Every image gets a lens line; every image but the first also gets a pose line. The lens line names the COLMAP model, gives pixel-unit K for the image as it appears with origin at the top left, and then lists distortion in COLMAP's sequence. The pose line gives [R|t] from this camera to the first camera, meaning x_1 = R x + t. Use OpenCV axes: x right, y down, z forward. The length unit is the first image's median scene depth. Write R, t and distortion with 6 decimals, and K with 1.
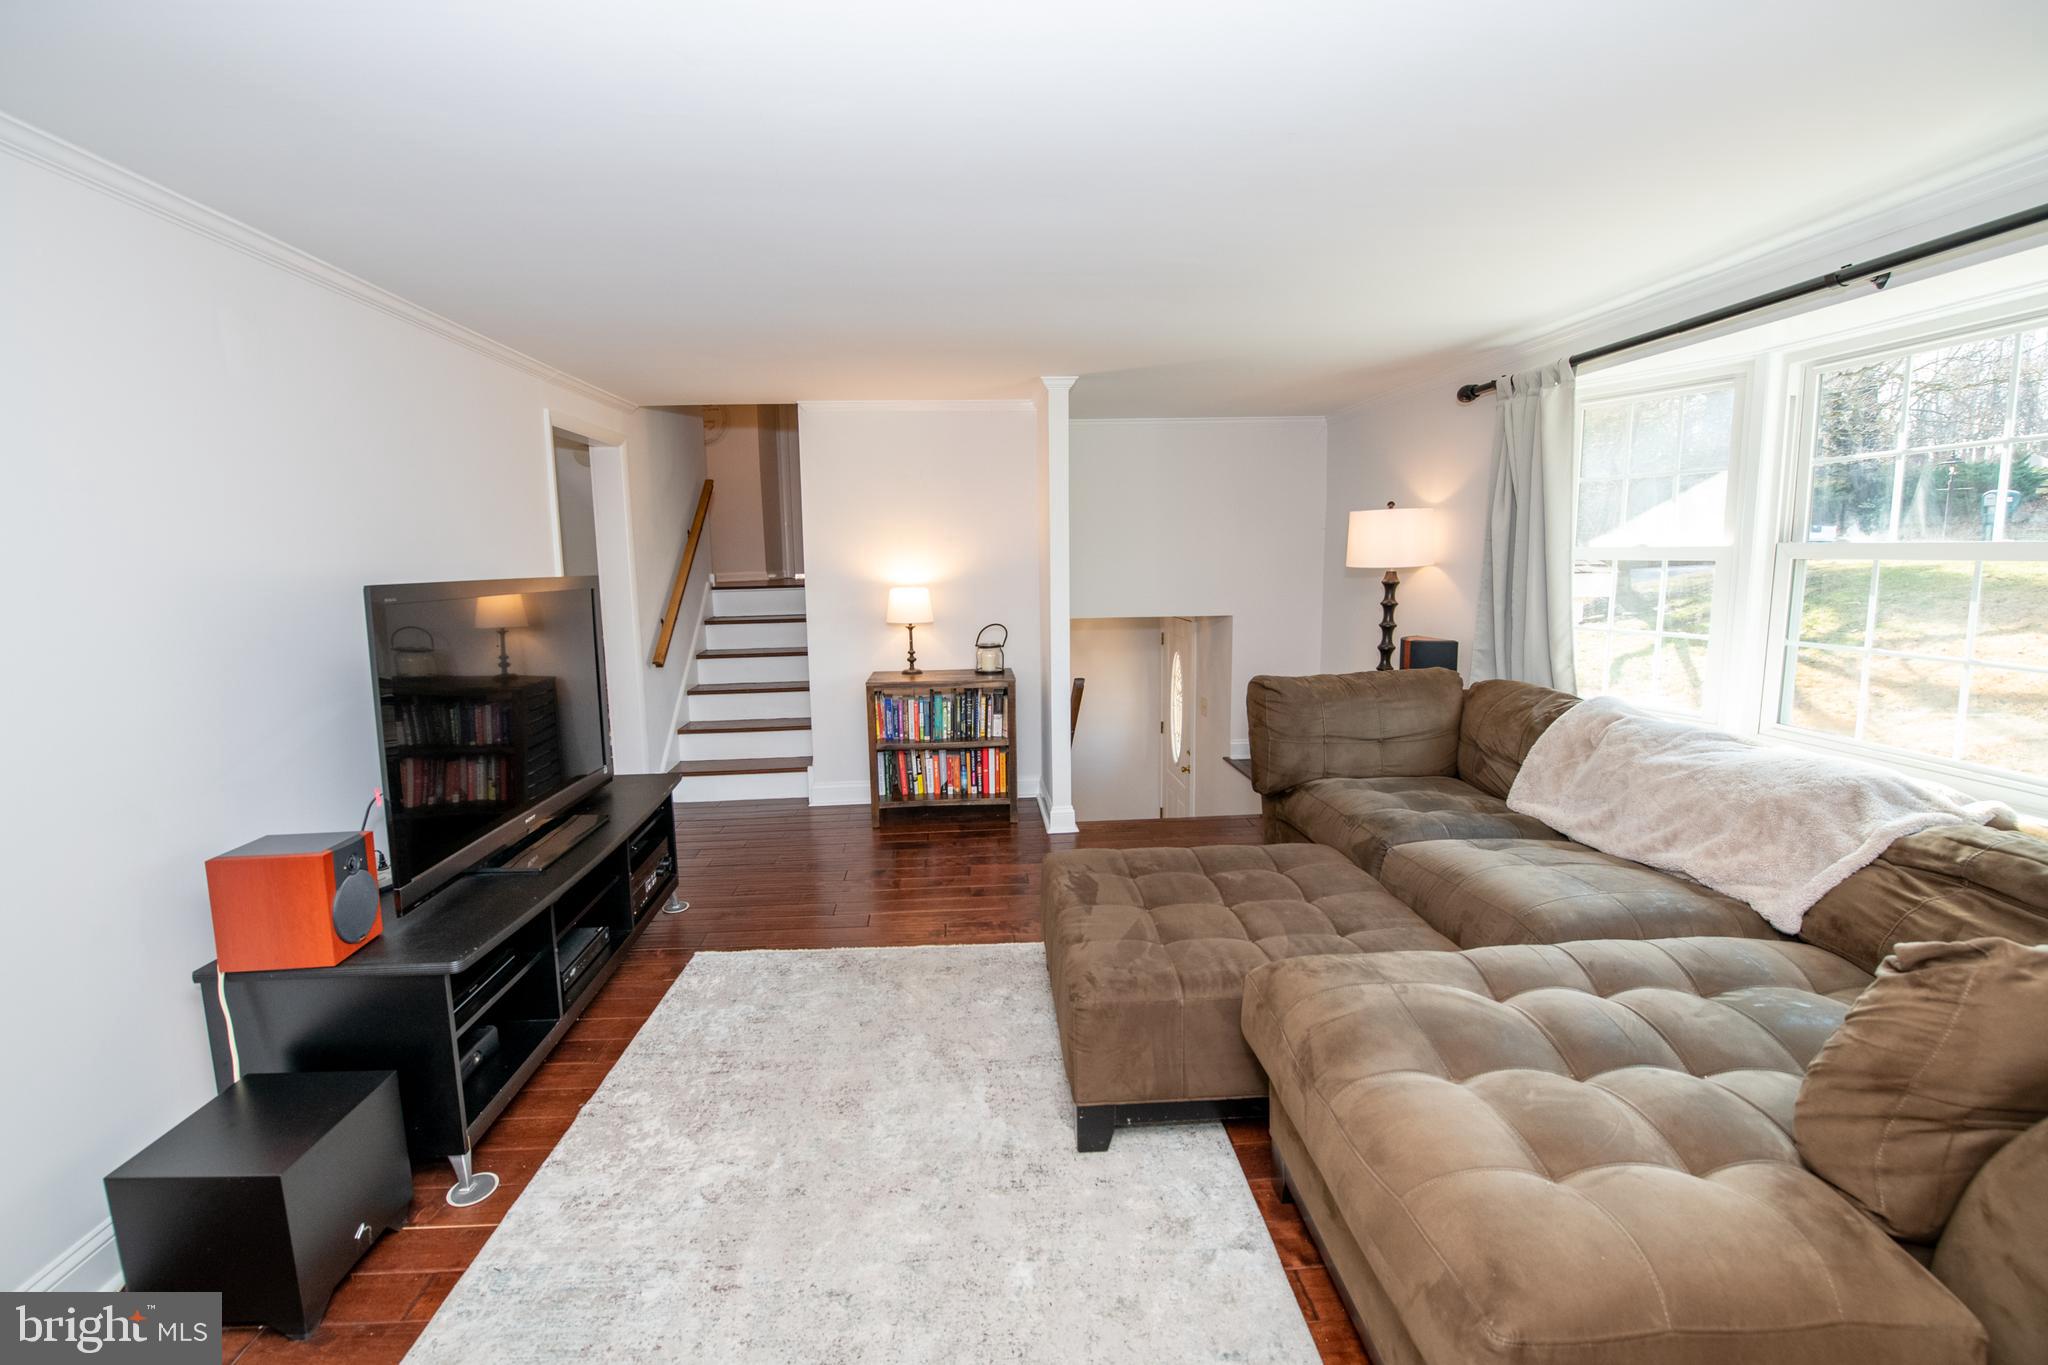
lens RADIAL K [[901.6, 0, 1018.0], [0, 901.6, 681.1], [0, 0, 1]] dist [-0.021737, -0.000905]
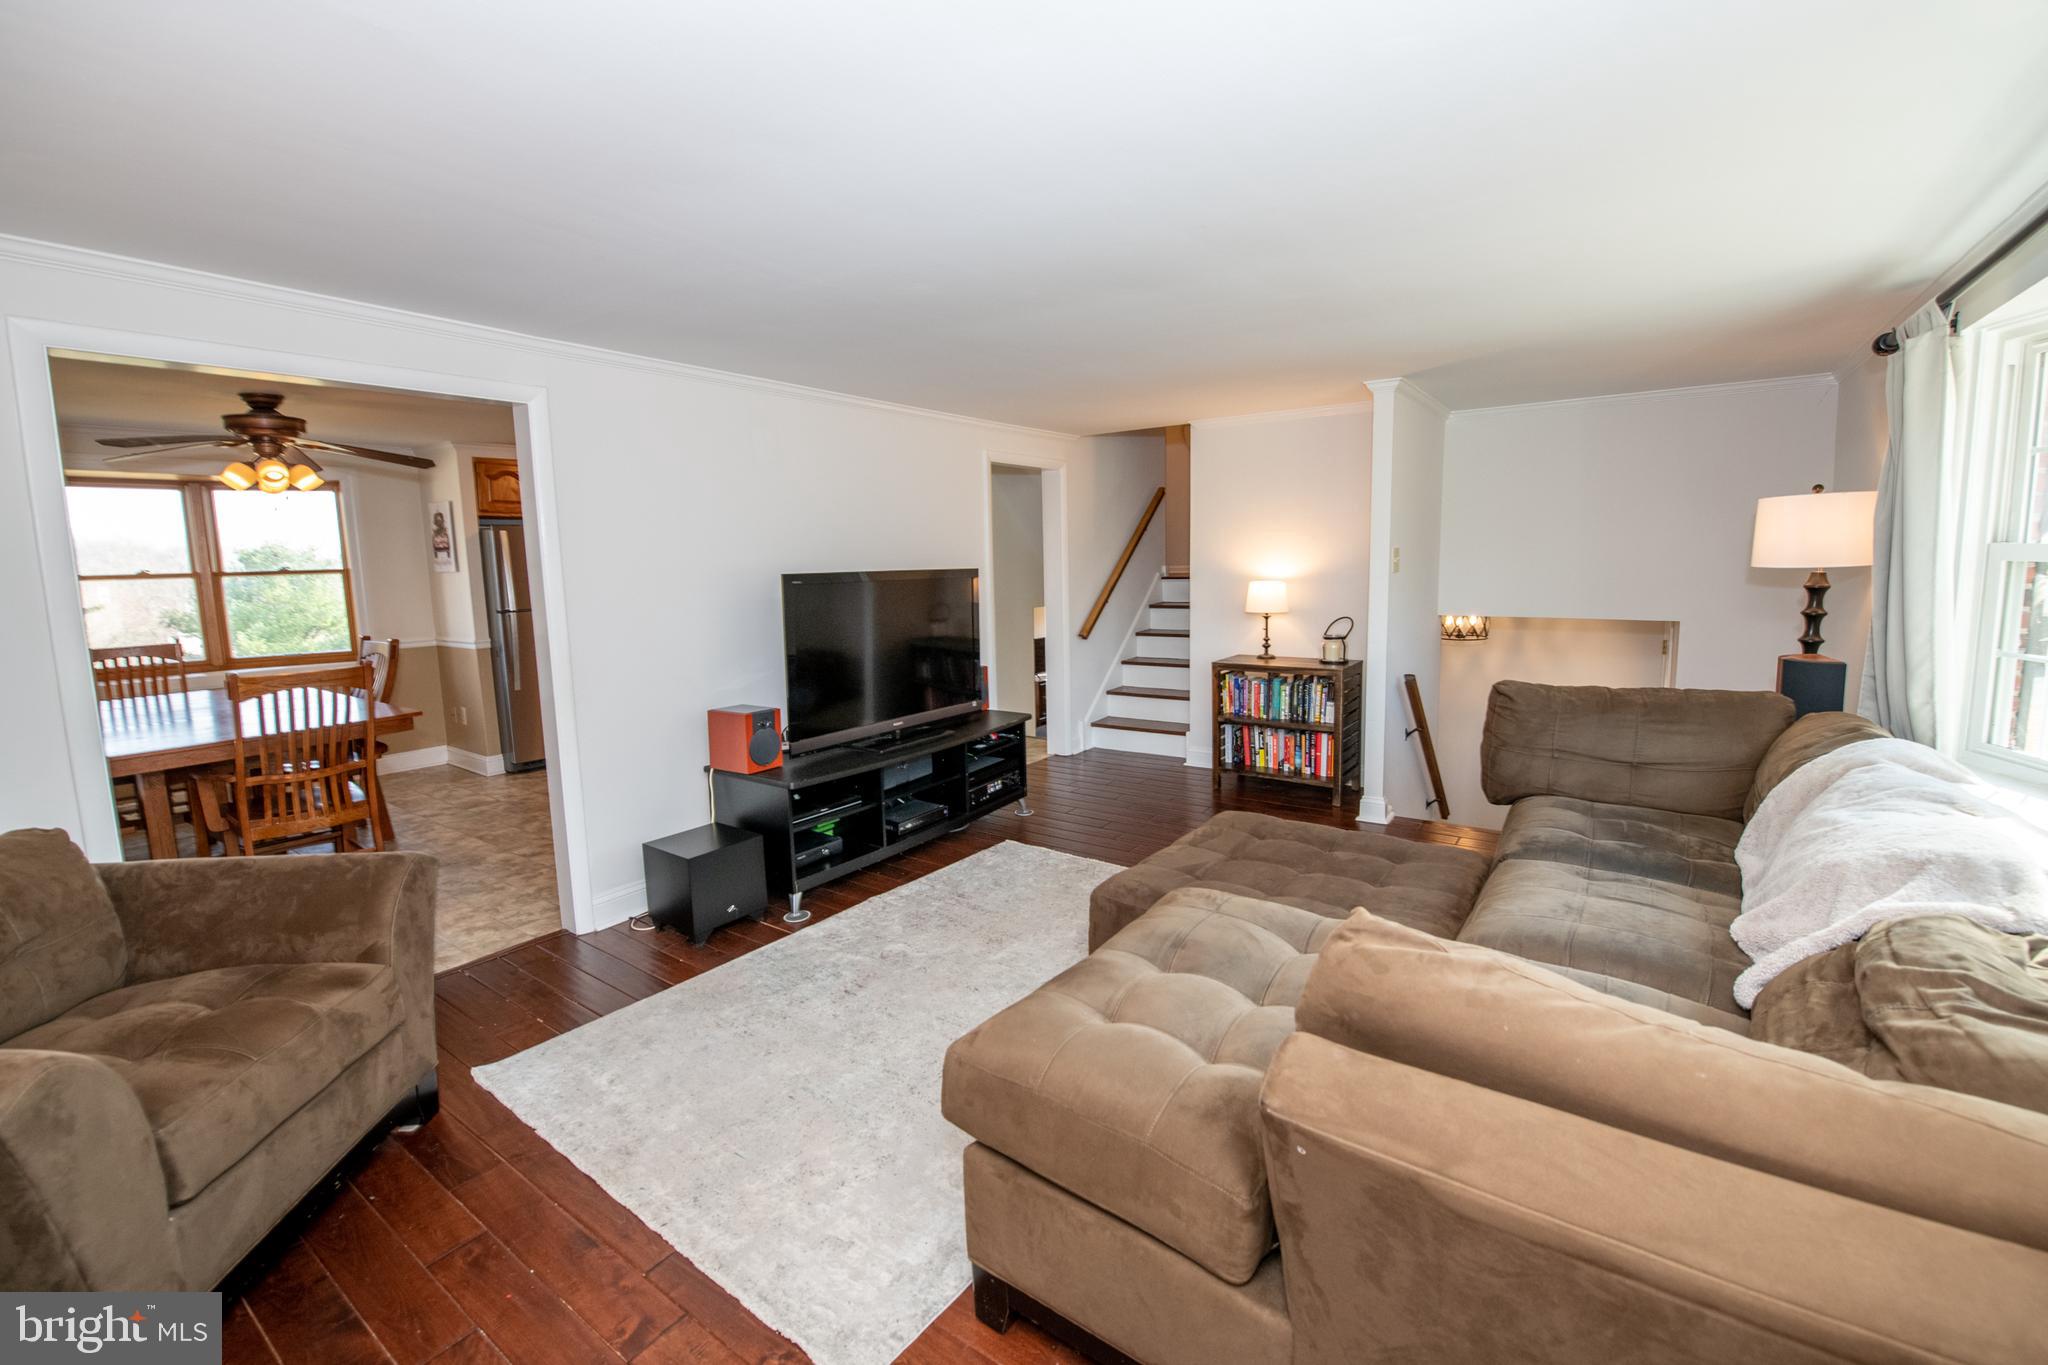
lens RADIAL K [[912.5, 0, 1033.9], [0, 912.5, 676.7], [0, 0, 1]] dist [-0.019522, -0.000452]
pose [[0.762672, 0.085439, -0.641117, 0.398133], [-0.081668, 0.996024, 0.035583, -0.002457], [0.641609, 0.025220, 0.766617, -0.045334]]
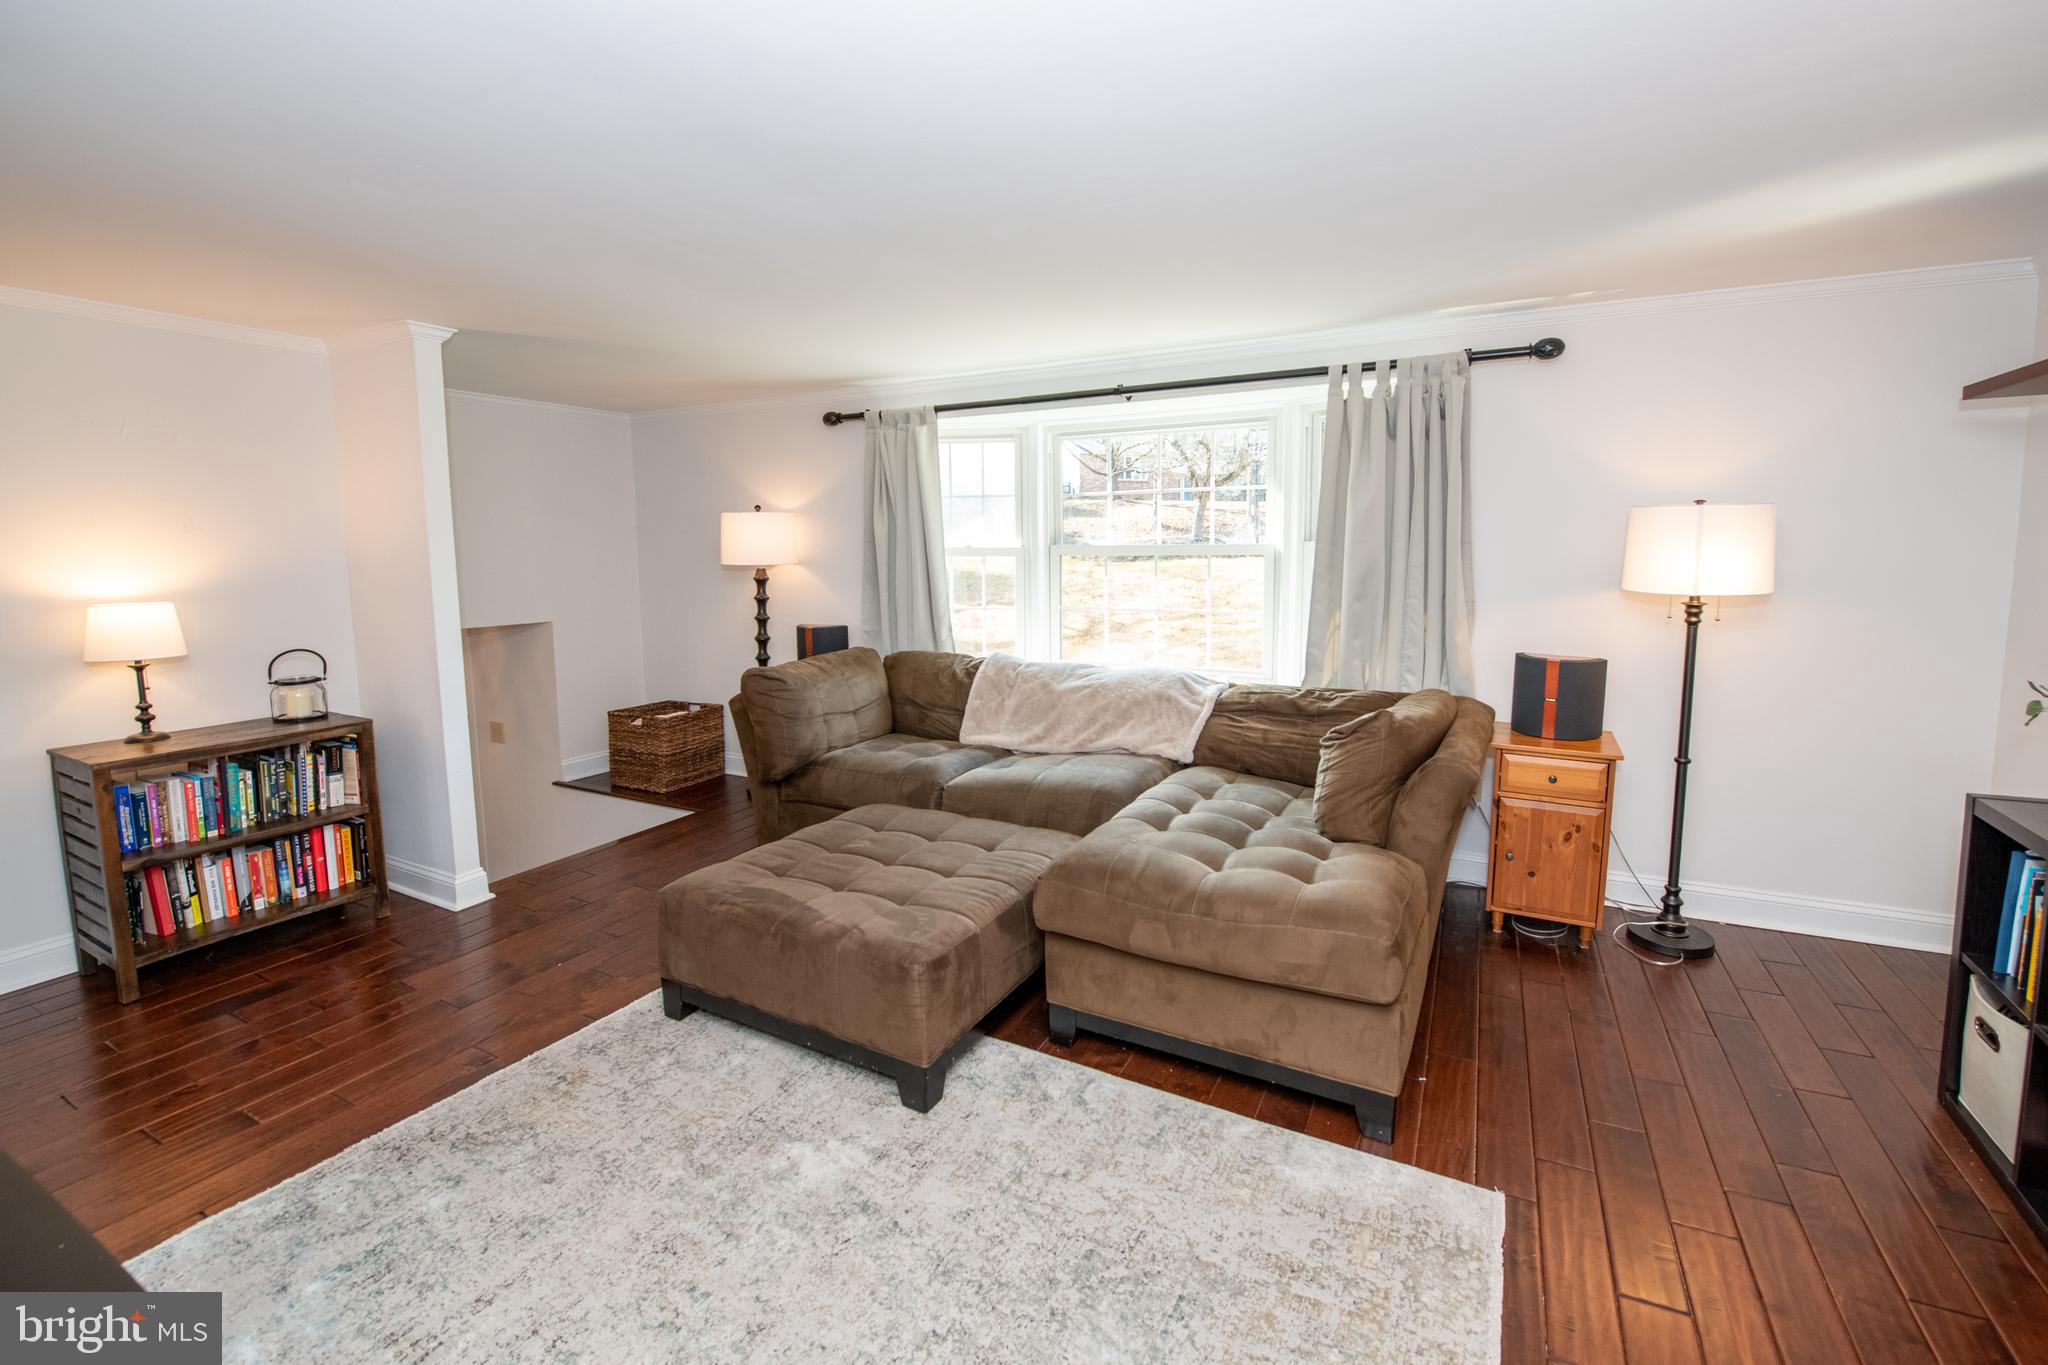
lens RADIAL K [[882.1, 0, 1103.9], [0, 882.1, 638.9], [0, 0, 1]] dist [-0.023706, -0.000402]
pose [[0.456979, -0.078370, 0.886018, -0.343082], [0.123227, 0.992084, 0.024195, -0.011227], [-0.880900, 0.098124, 0.463019, 0.143942]]
